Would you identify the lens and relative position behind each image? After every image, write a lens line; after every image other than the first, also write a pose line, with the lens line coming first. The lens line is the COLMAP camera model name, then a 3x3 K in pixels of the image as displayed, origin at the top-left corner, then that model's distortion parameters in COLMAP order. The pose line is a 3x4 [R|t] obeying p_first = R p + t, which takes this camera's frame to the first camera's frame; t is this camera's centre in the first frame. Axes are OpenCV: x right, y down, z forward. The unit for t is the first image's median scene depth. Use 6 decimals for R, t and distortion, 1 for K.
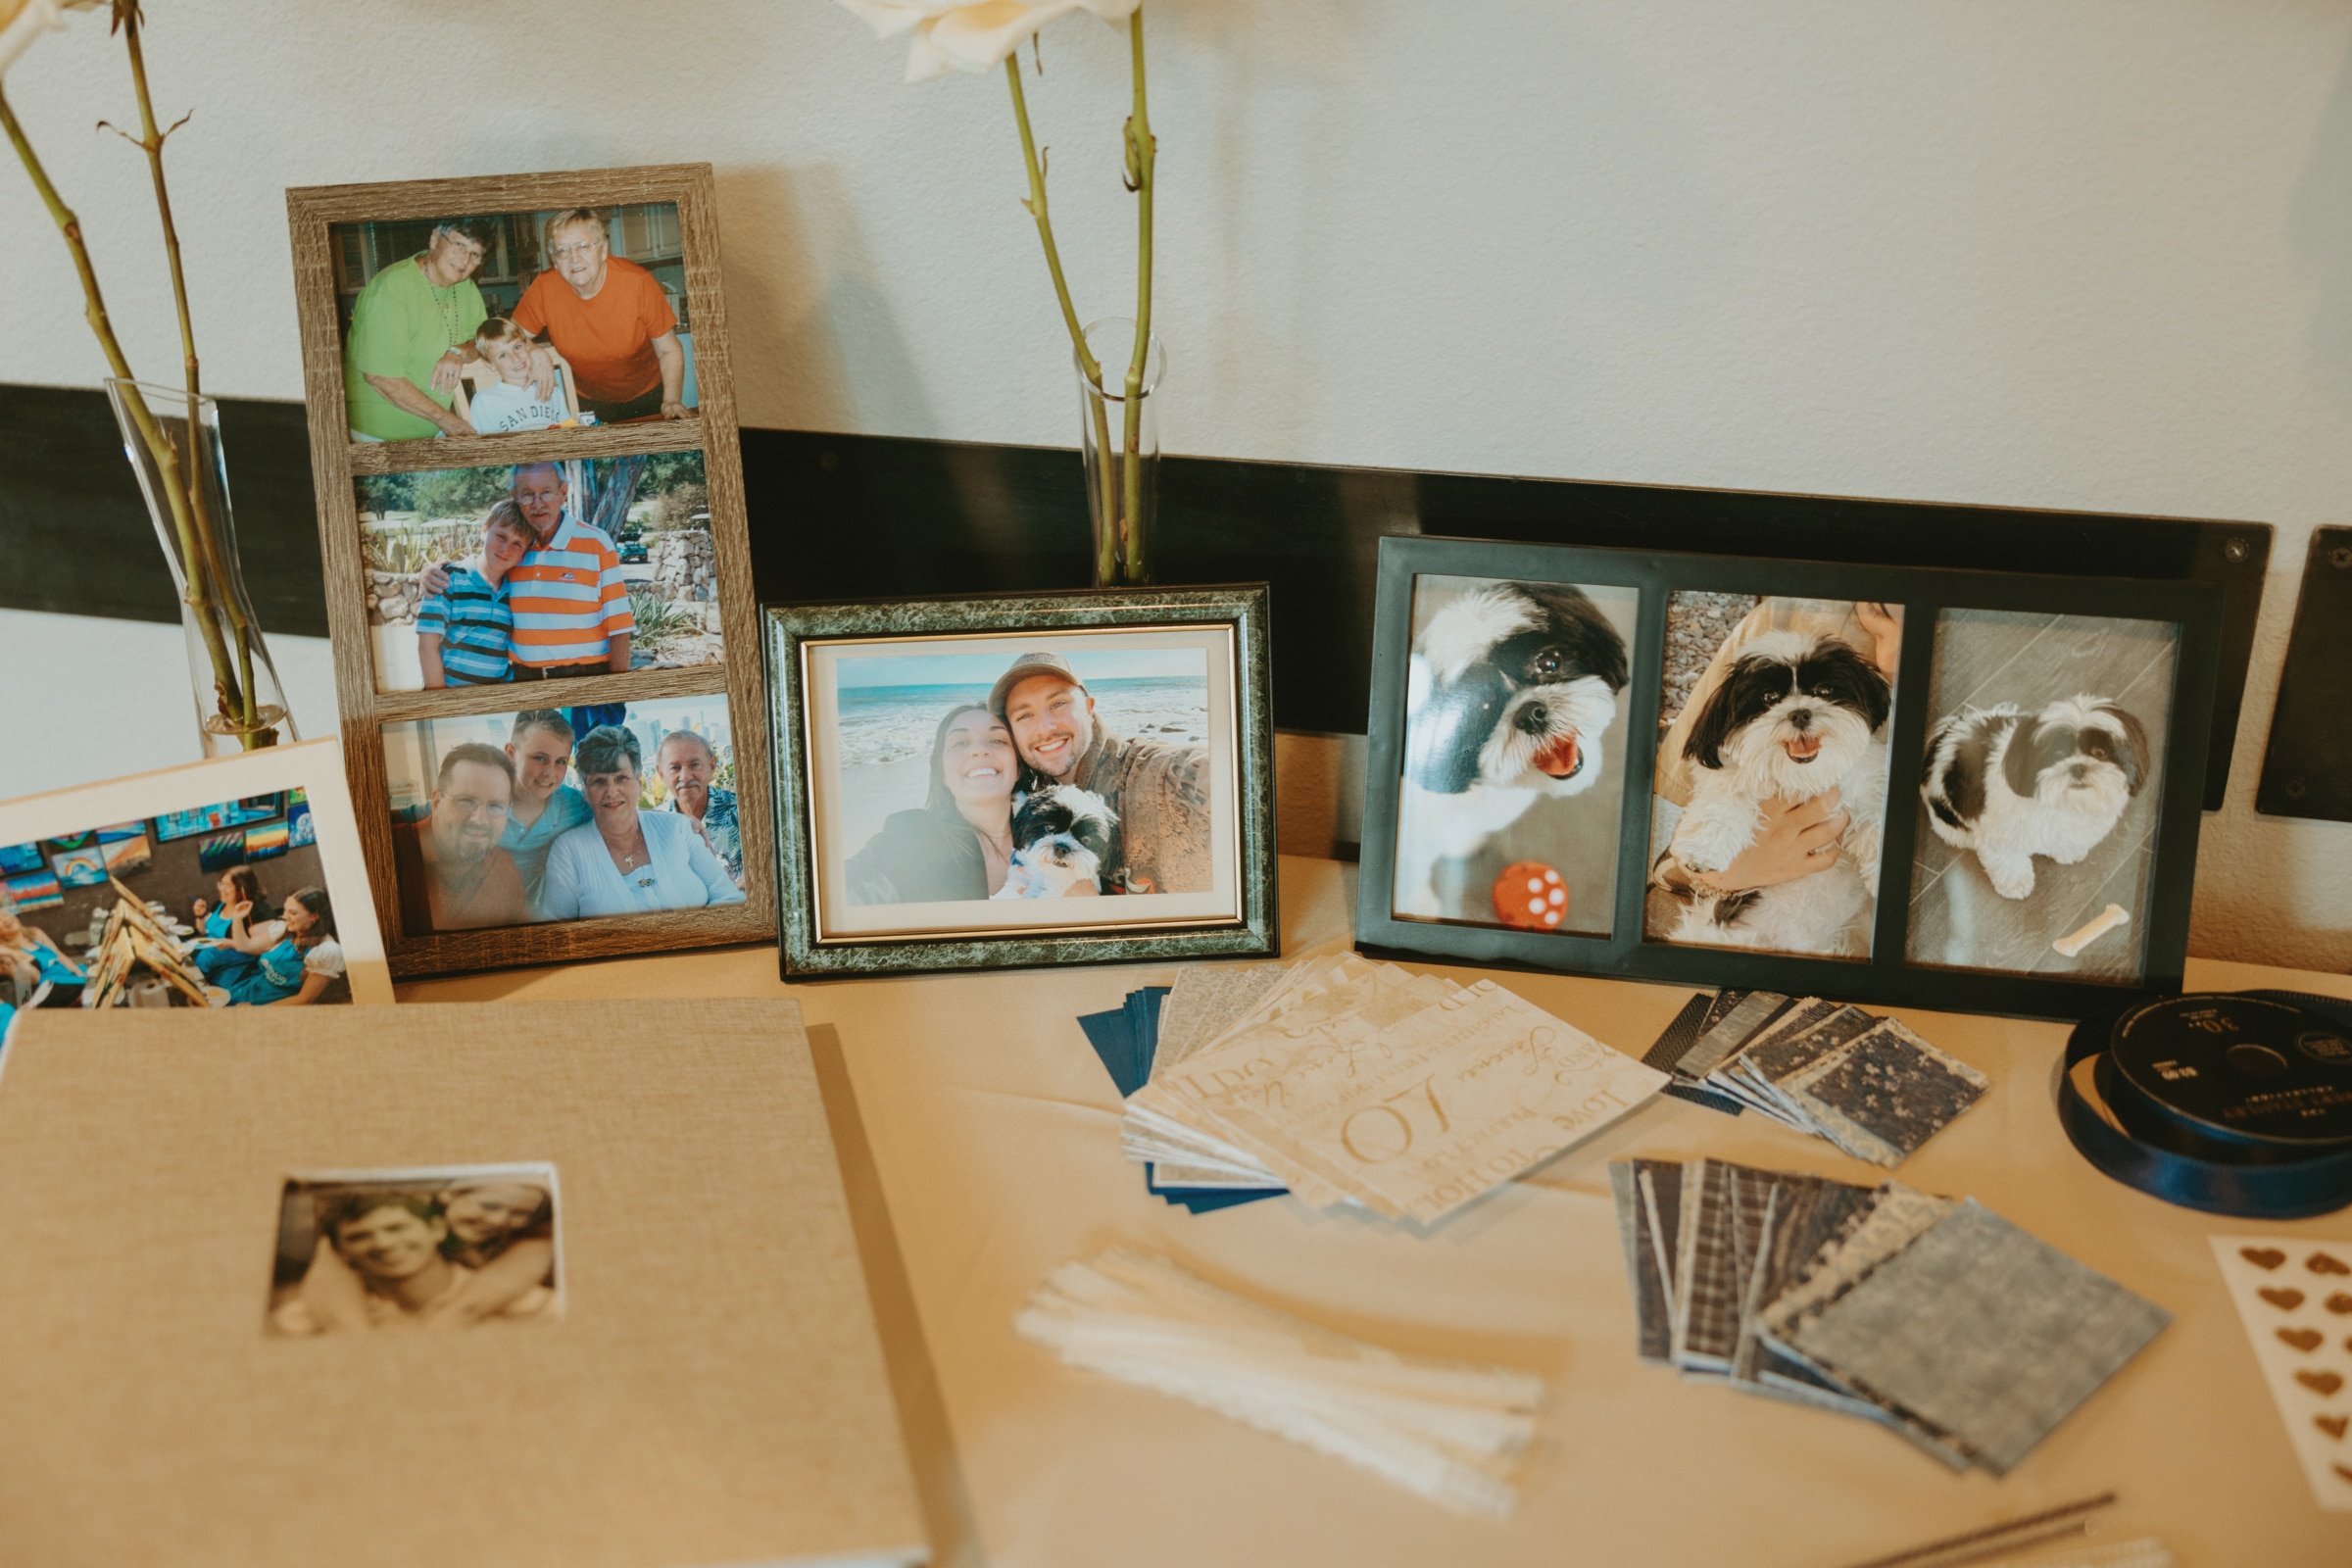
lens RADIAL K [[2283.0, 0, 1176.0], [0, 2283.0, 784.0], [0, 0, 1]] dist [0.012398, 0.006157]
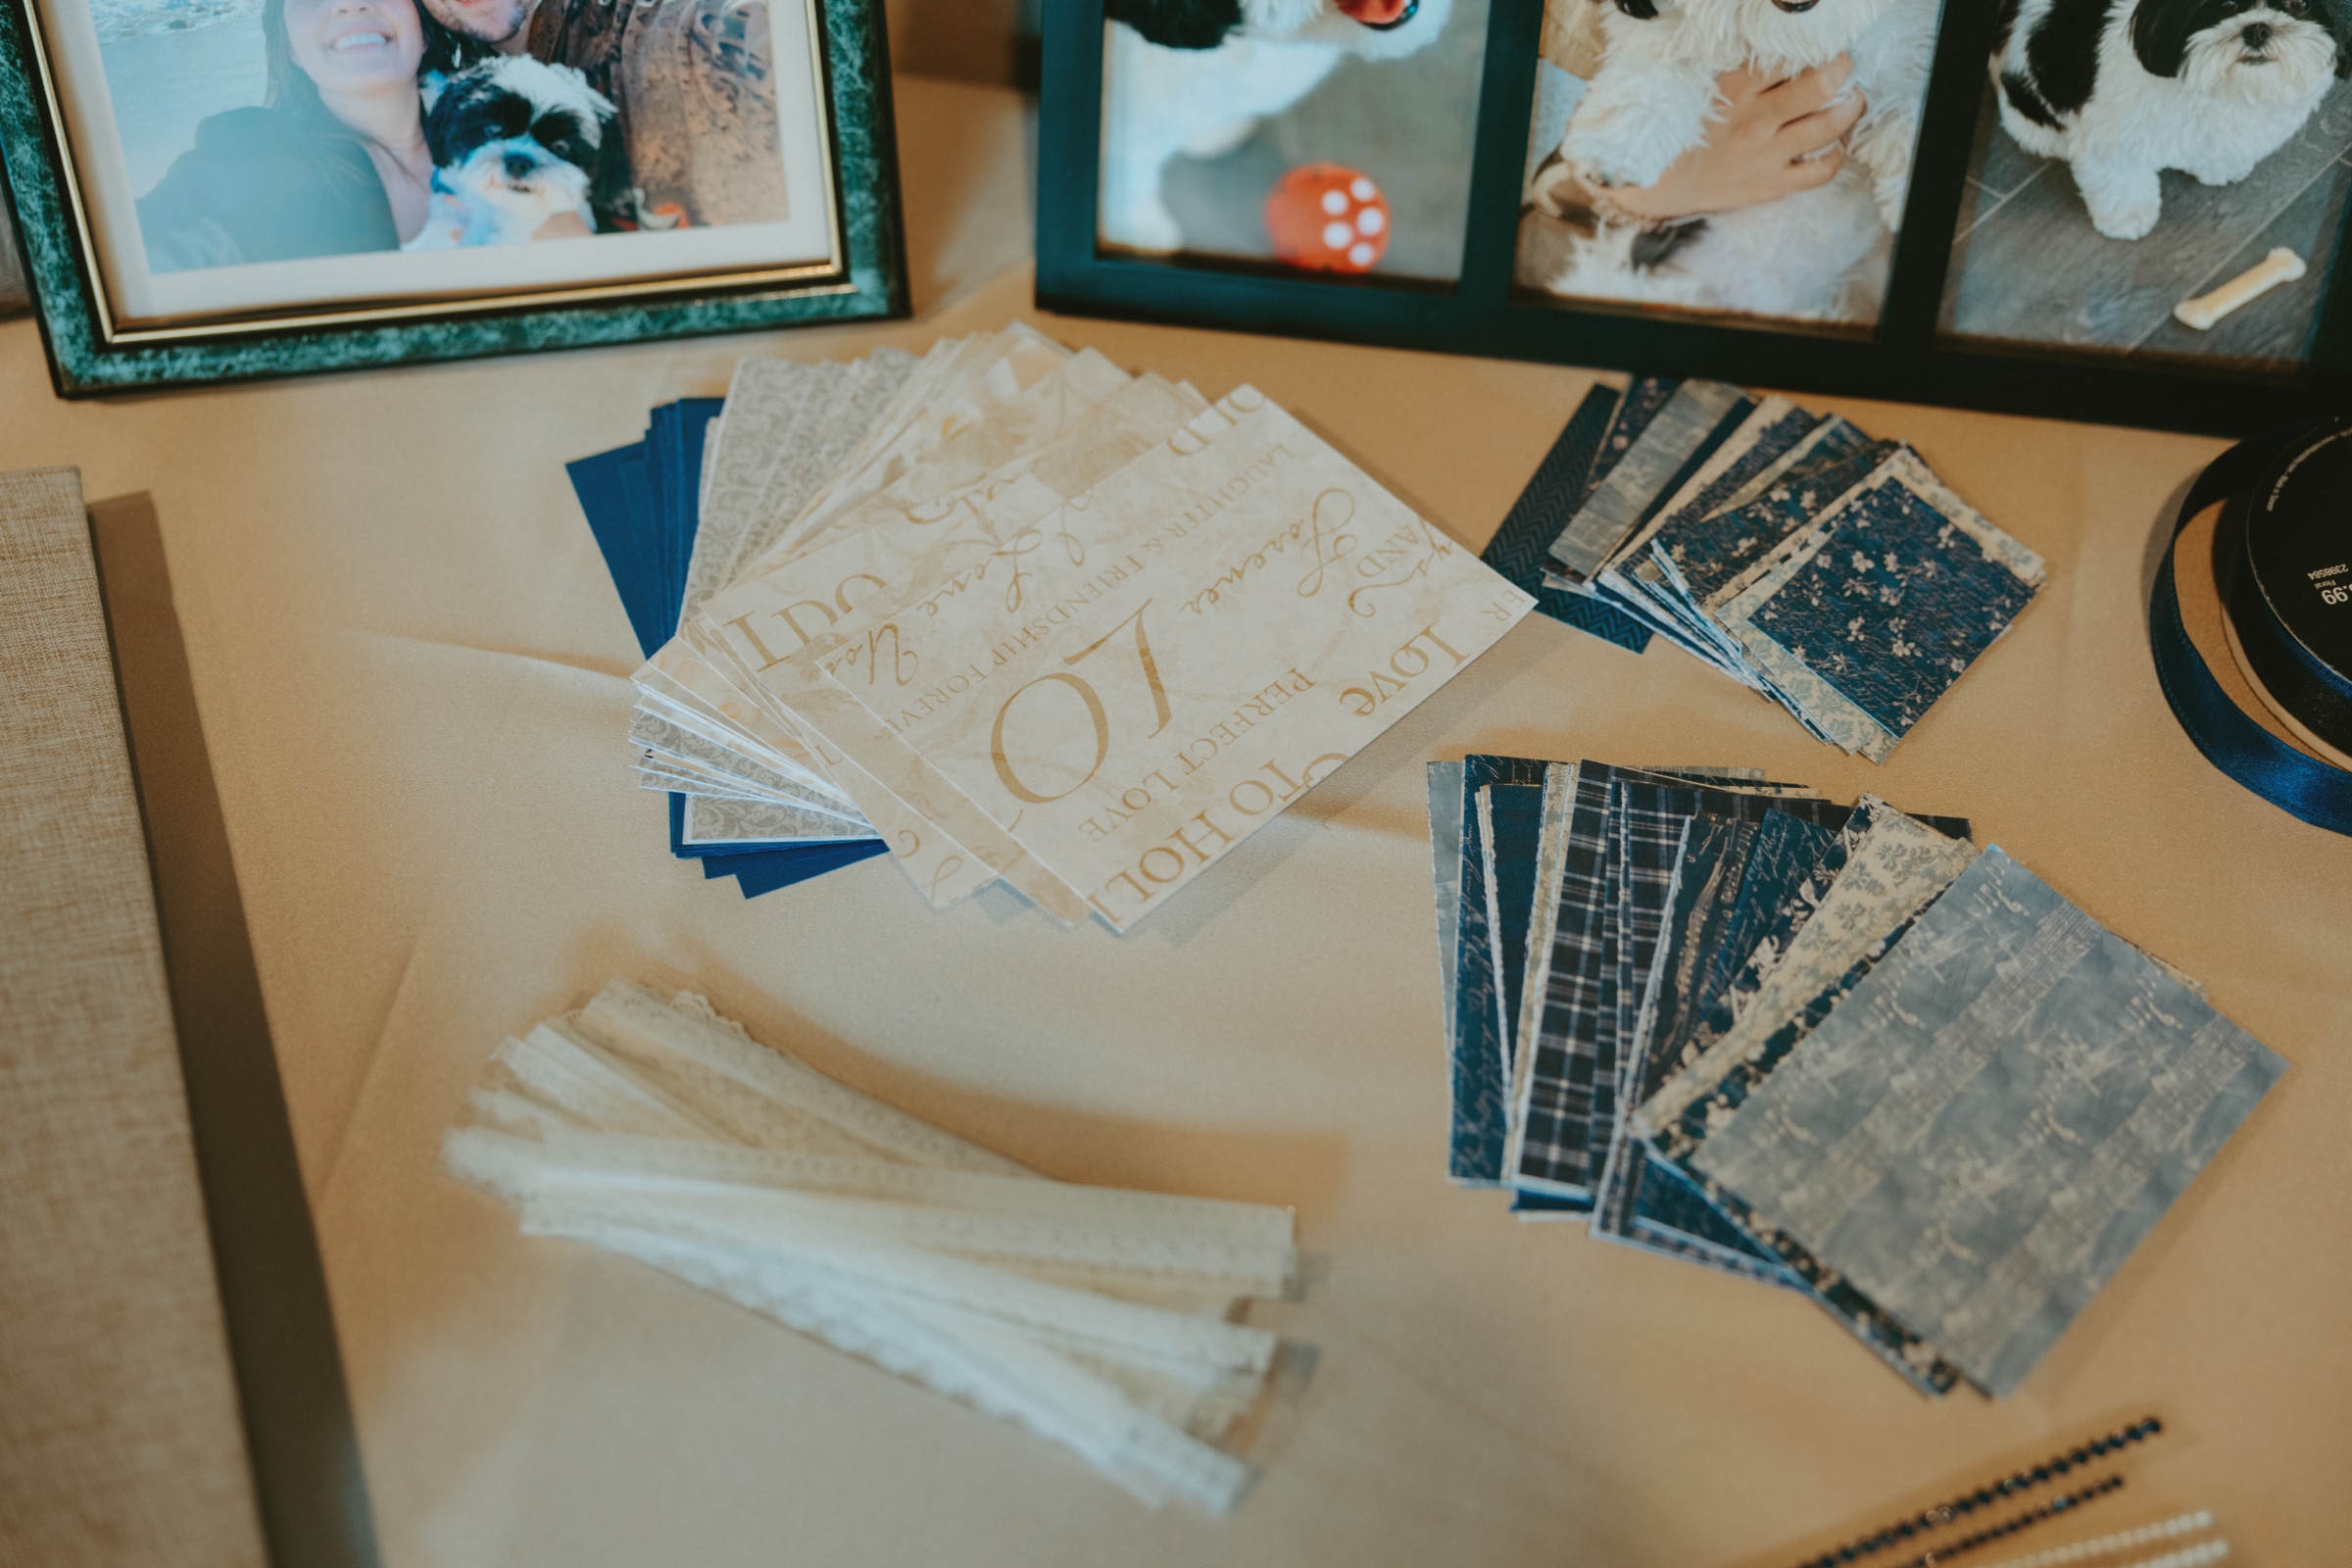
lens RADIAL K [[3110.9, 0, 1176.0], [0, 3110.9, 784.0], [0, 0, 1]] dist [0.017200, -0.033029]
pose [[0.997101, -0.039046, 0.065303, 0.062116], [0.007785, 0.906129, 0.422929, -0.172644], [-0.075687, -0.421195, 0.903807, 0.227389]]
